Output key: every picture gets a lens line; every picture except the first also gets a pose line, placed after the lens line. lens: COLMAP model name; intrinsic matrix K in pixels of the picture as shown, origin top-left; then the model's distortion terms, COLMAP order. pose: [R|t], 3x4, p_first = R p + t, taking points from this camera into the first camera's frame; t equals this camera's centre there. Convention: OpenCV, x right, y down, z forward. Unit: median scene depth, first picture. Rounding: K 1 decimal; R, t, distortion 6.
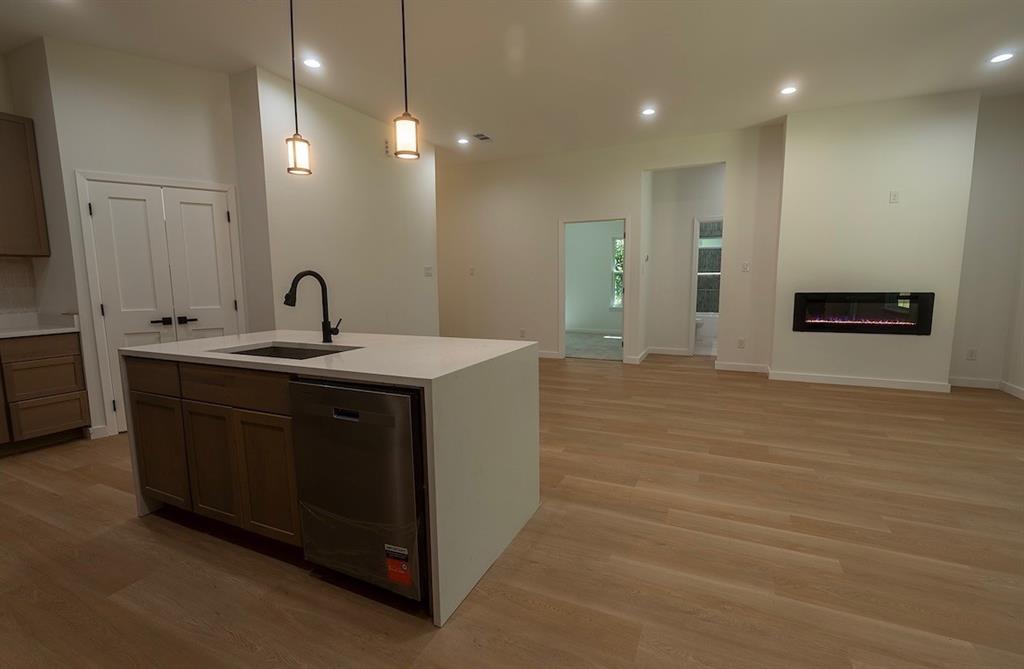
lens RADIAL K [[451.5, 0, 514.7], [0, 451.5, 333.4], [0, 0, 1]] dist [-0.002274, 0.000102]
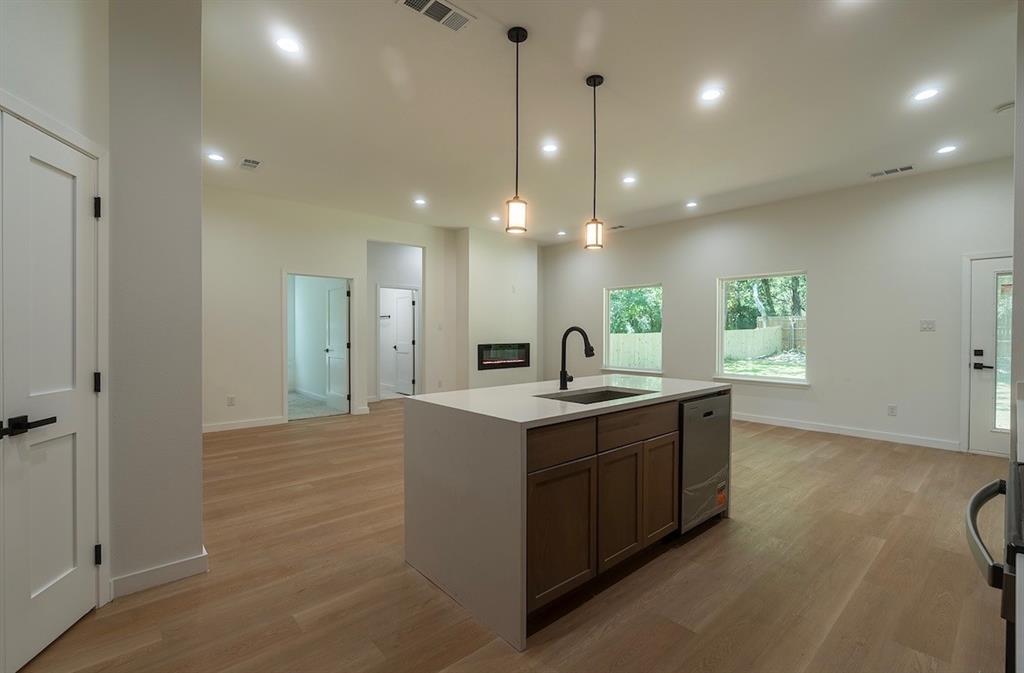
lens RADIAL K [[442.7, 0, 508.3], [0, 442.7, 340.4], [0, 0, 1]] dist [0.002944, -0.000526]
pose [[0.414290, -0.005389, 0.910129, -1.469395], [0.104164, 0.993693, -0.041532, -0.069512], [-0.904165, 0.112008, 0.412238, 0.651477]]
